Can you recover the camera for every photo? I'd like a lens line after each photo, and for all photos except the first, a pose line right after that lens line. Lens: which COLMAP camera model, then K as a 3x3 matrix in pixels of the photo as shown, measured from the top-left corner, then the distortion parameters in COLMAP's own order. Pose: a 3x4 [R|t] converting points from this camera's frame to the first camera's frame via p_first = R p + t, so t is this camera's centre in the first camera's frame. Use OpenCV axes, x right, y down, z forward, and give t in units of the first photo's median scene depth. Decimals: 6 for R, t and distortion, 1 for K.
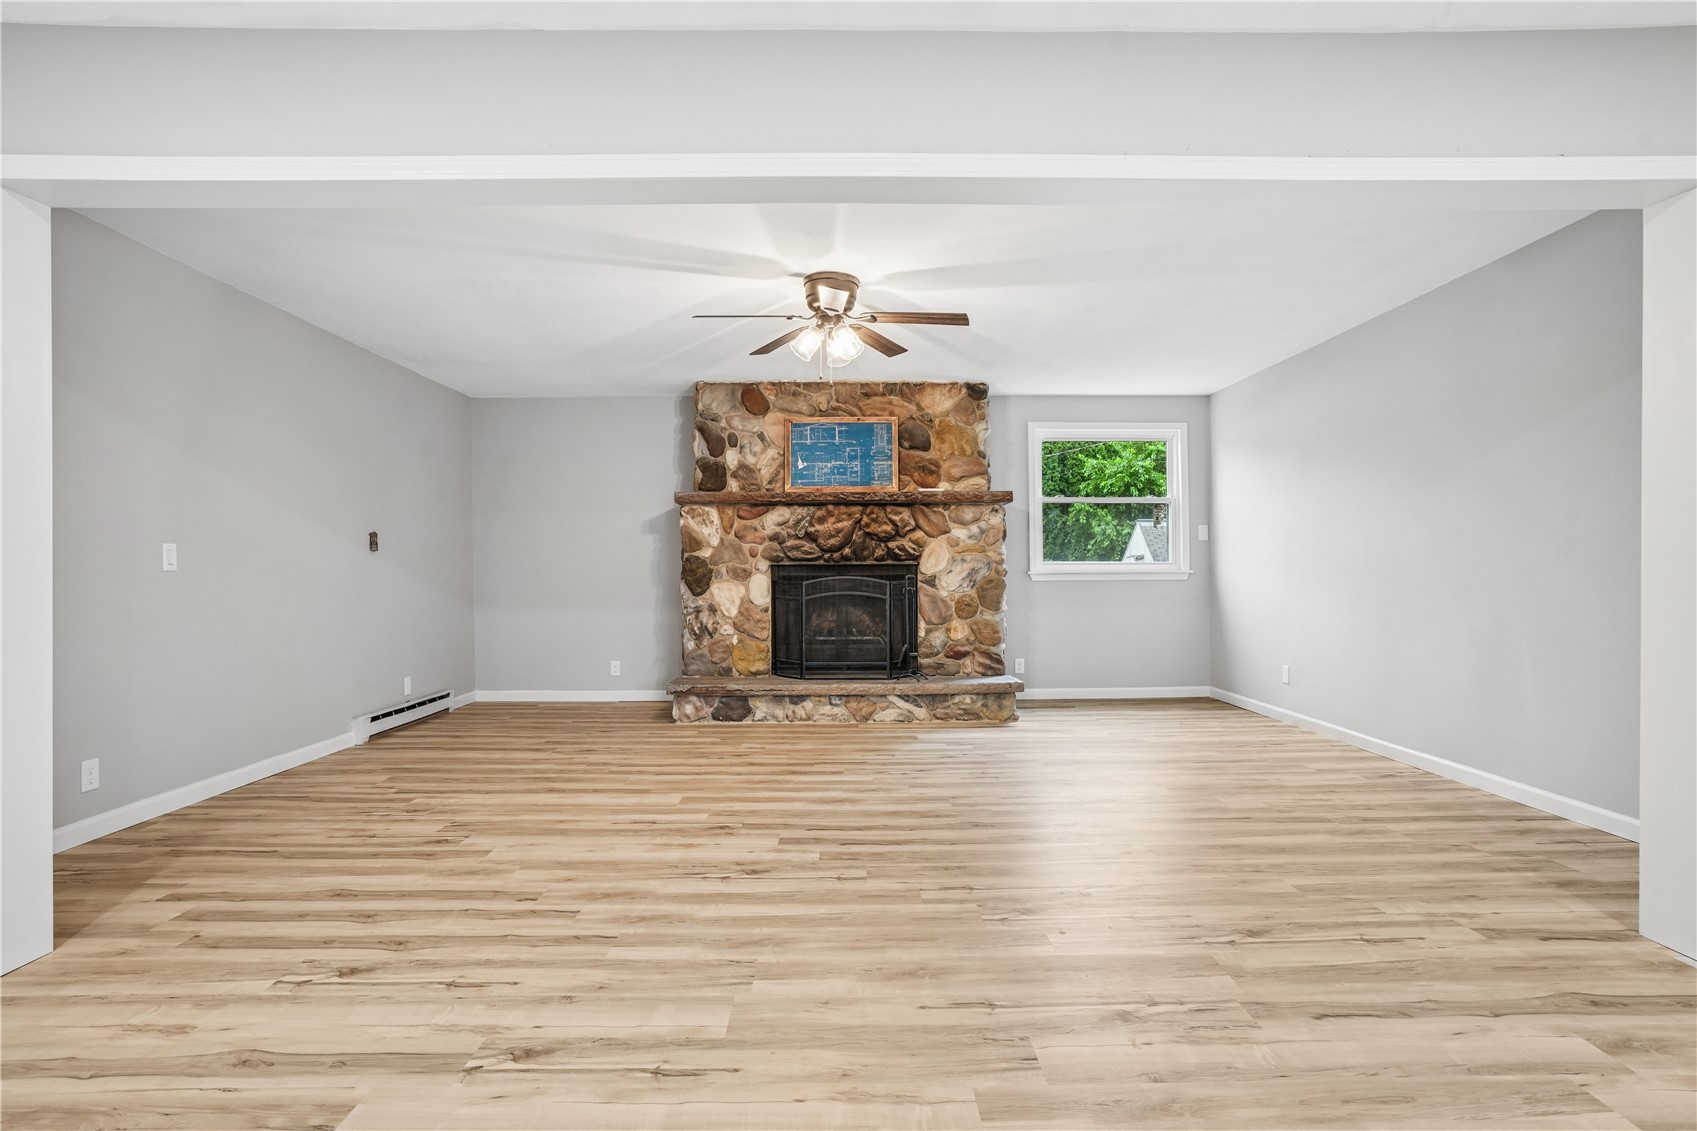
lens RADIAL K [[835.5, 0, 850.7], [0, 835.5, 572.4], [0, 0, 1]] dist [-0.022095, 0.005713]
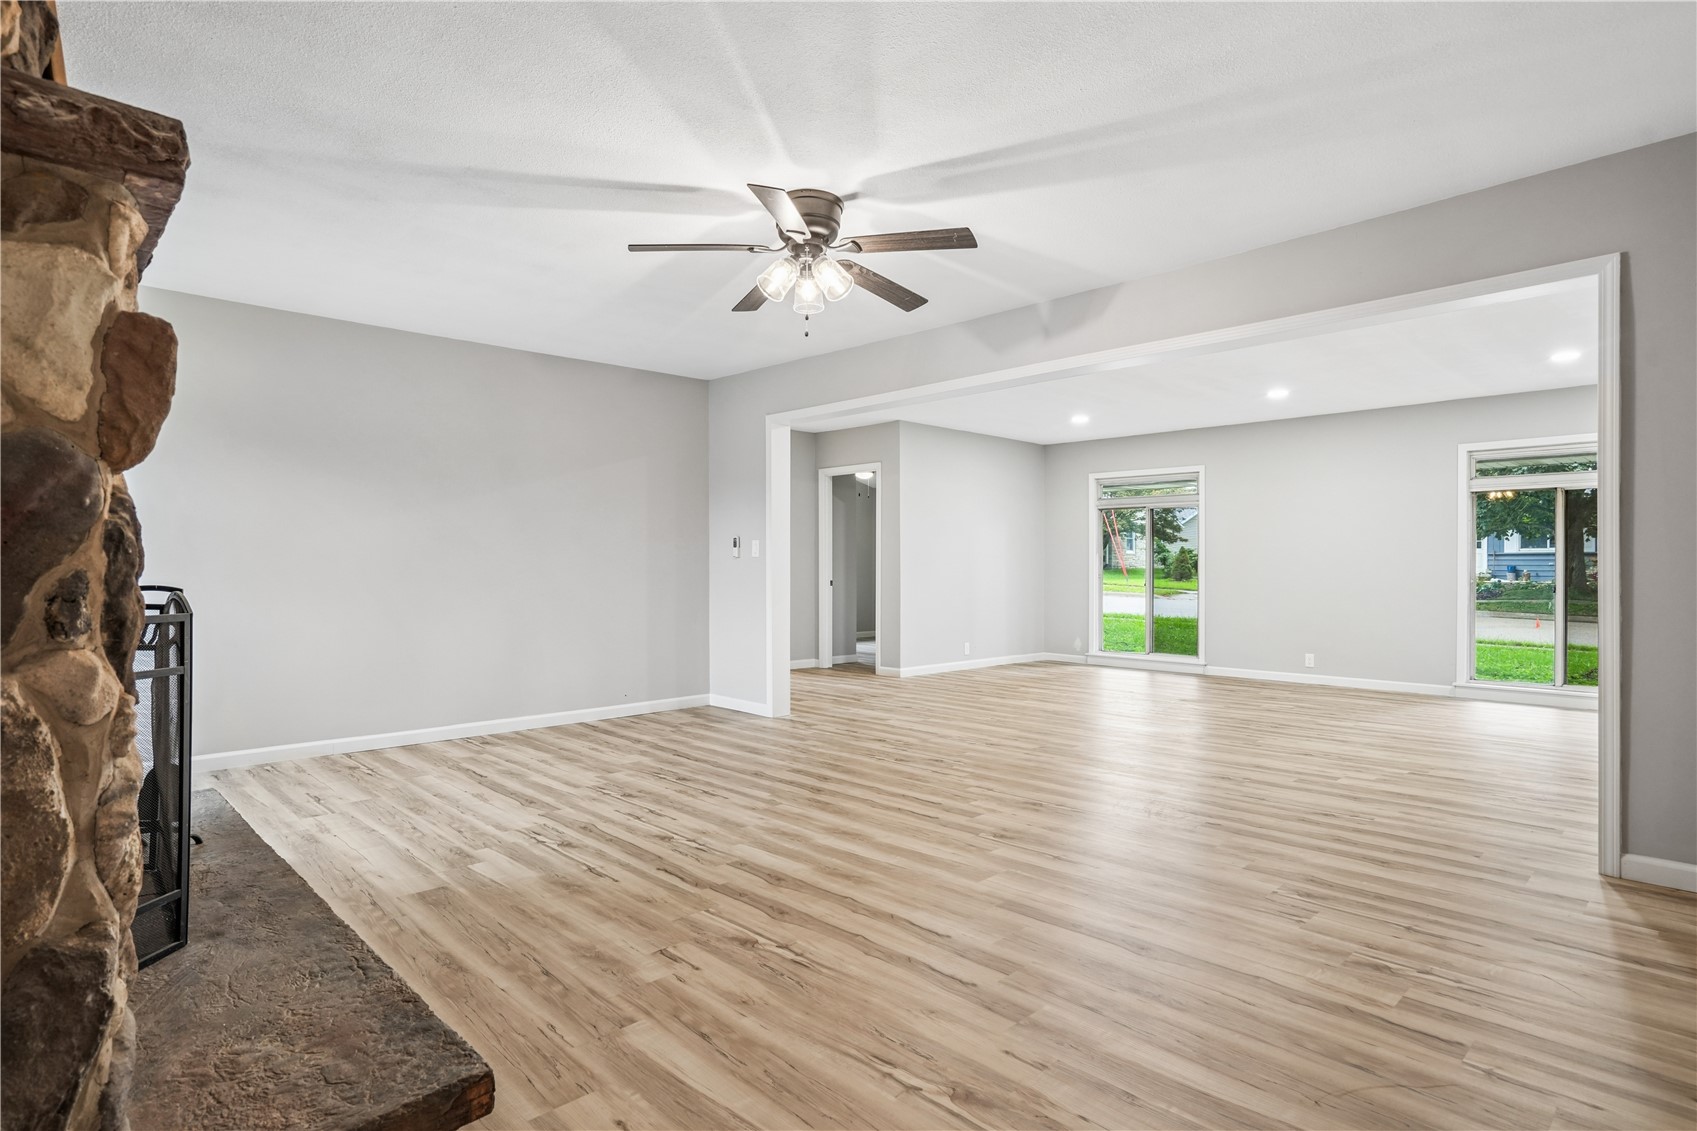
lens RADIAL K [[880.8, 0, 839.8], [0, 880.8, 563.1], [0, 0, 1]] dist [-0.014244, 0.001282]
pose [[-0.680624, 0.008620, 0.732582, -0.433710], [0.006508, 0.999962, -0.005719, -0.002891], [-0.732604, 0.000875, -0.680655, 1.024014]]
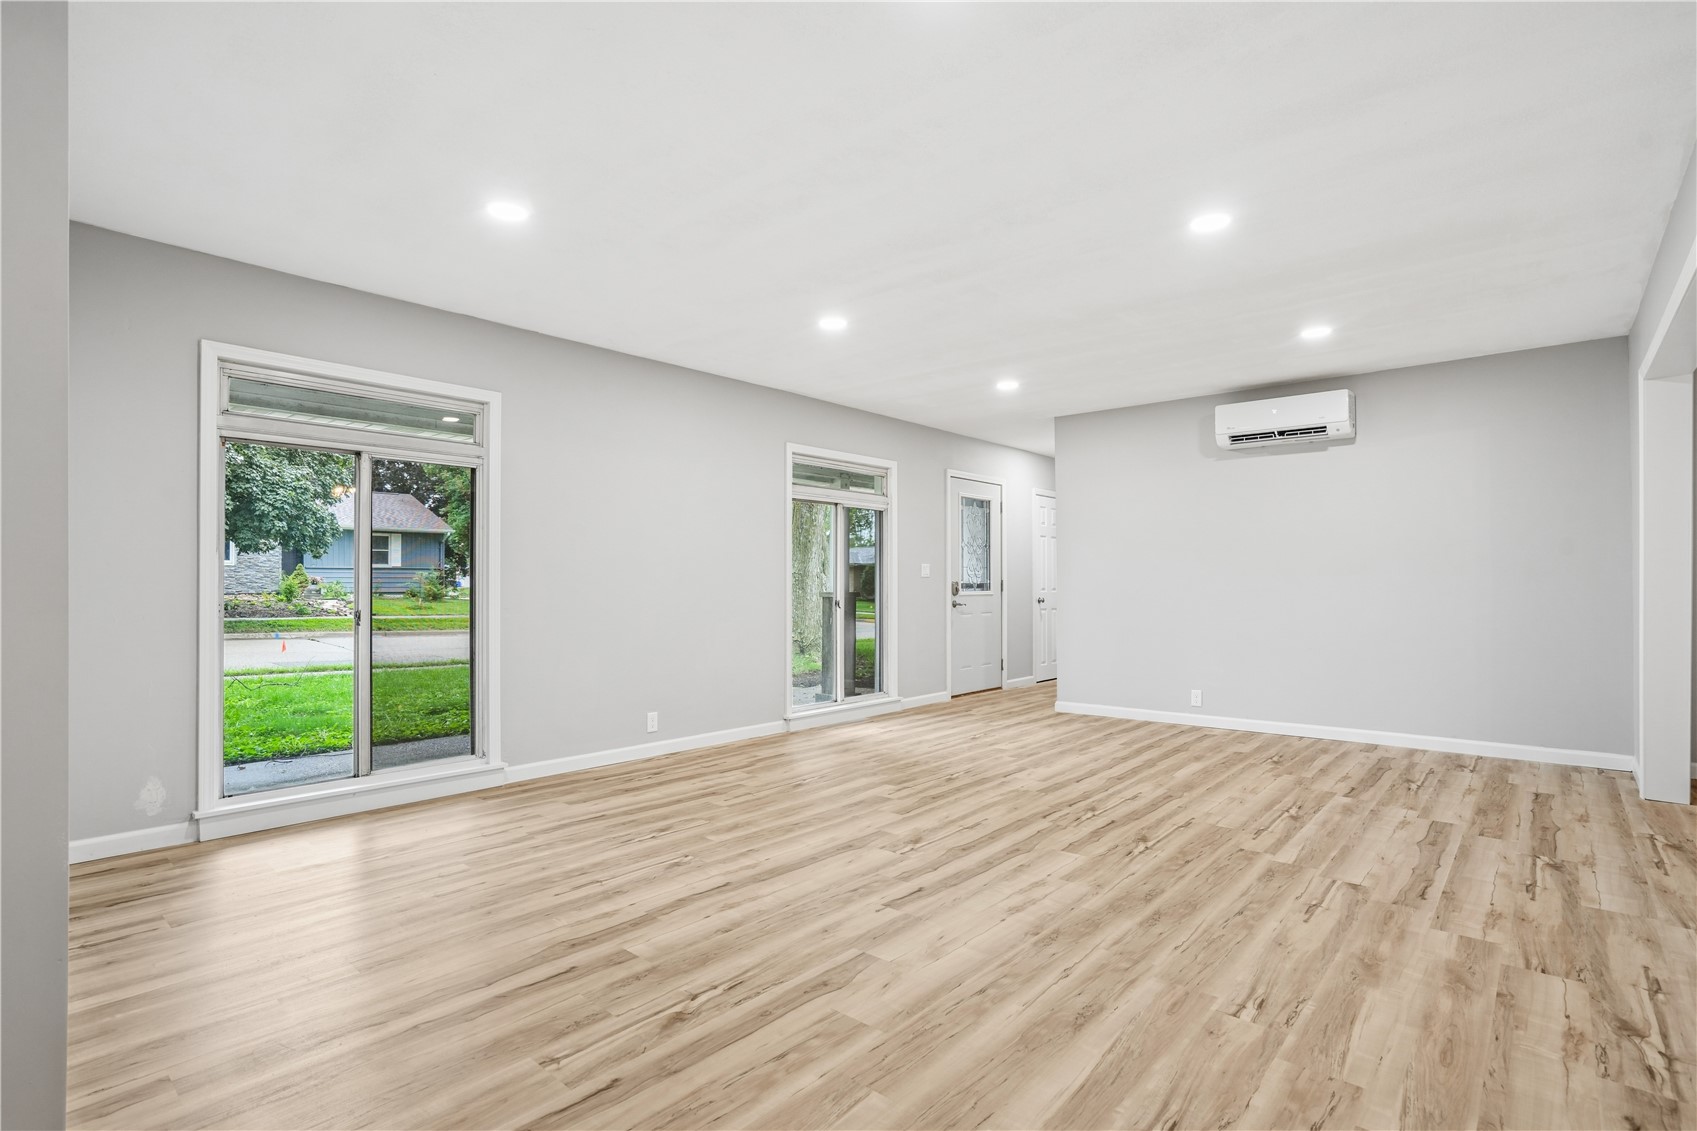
lens RADIAL K [[835.5, 0, 853.3], [0, 835.5, 572.0], [0, 0, 1]] dist [-0.022095, 0.005713]
pose [[-0.663585, -0.004762, -0.748086, 0.561316], [-0.001799, 0.999987, -0.004769, -0.007998], [0.748099, -0.001819, -0.663585, 0.310333]]
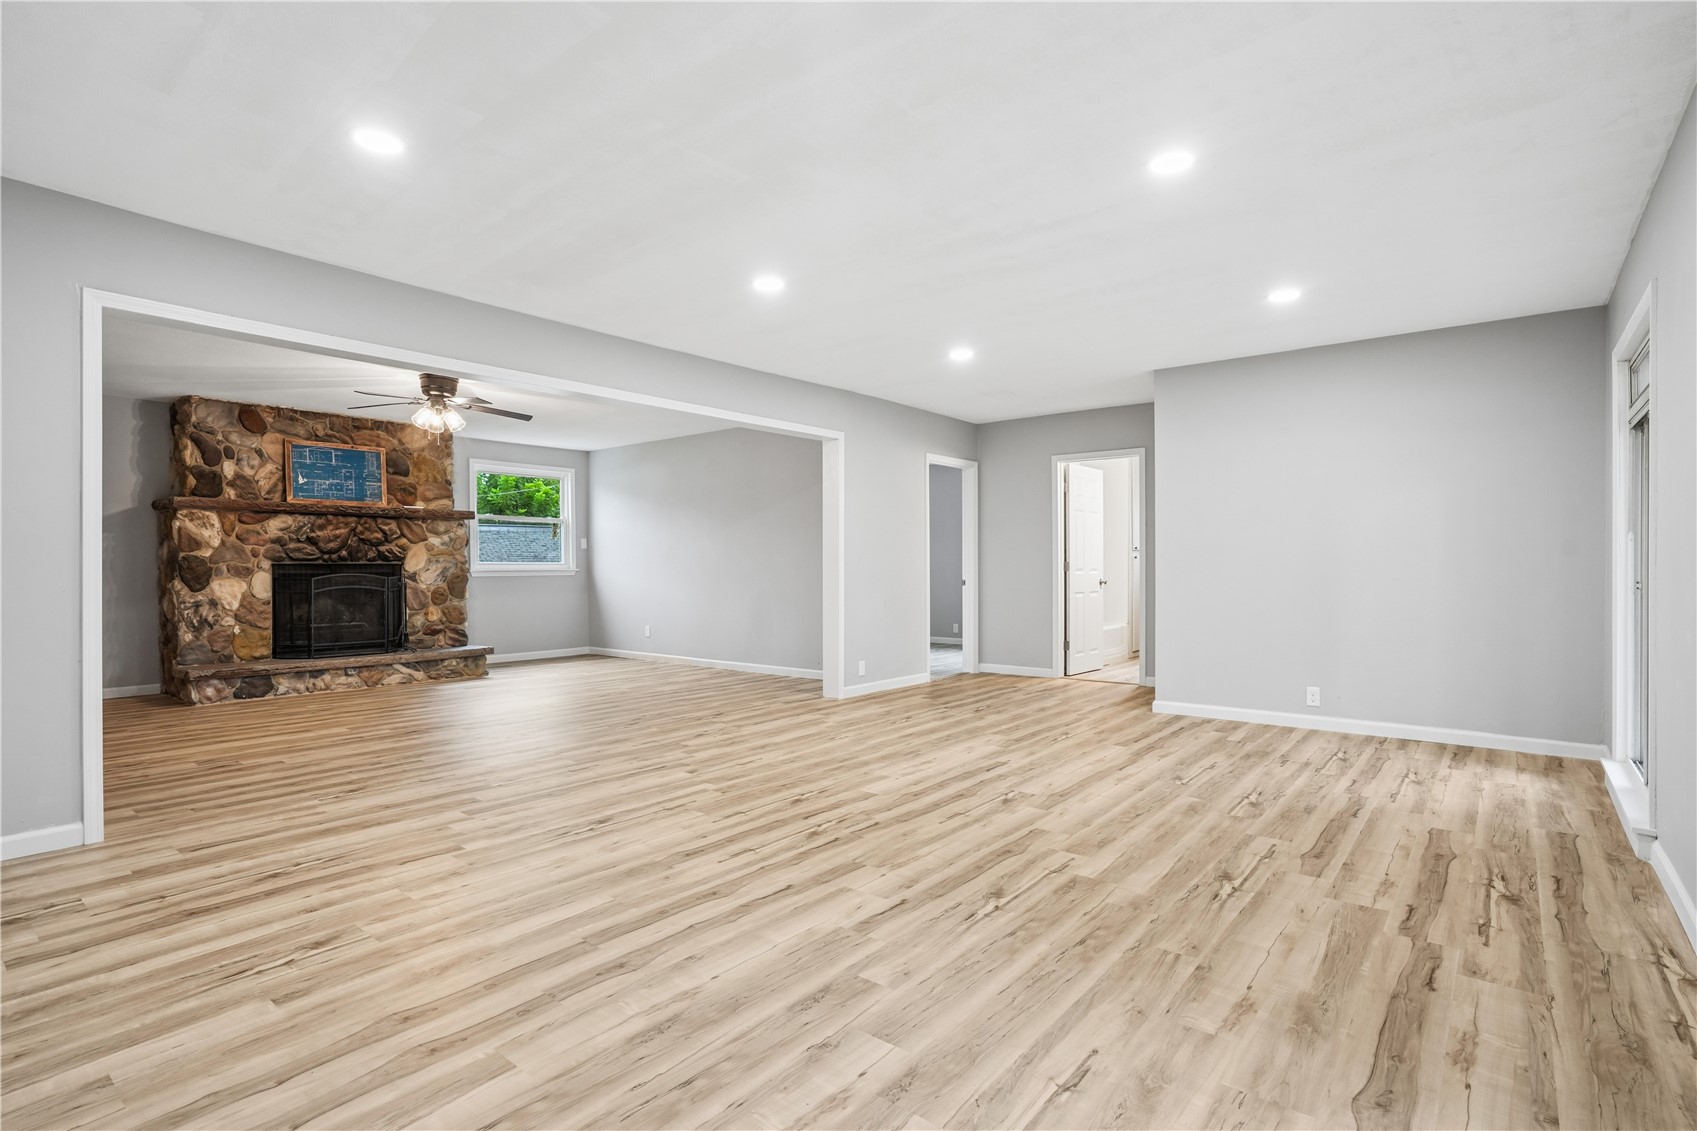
lens RADIAL K [[835.5, 0, 850.4], [0, 835.5, 567.9], [0, 0, 1]] dist [-0.022095, 0.005713]
pose [[0.639385, 0.000842, 0.768886, -0.468900], [0.002112, 0.999994, -0.002851, 0.001485], [-0.768884, 0.003447, 0.639379, -0.359203]]
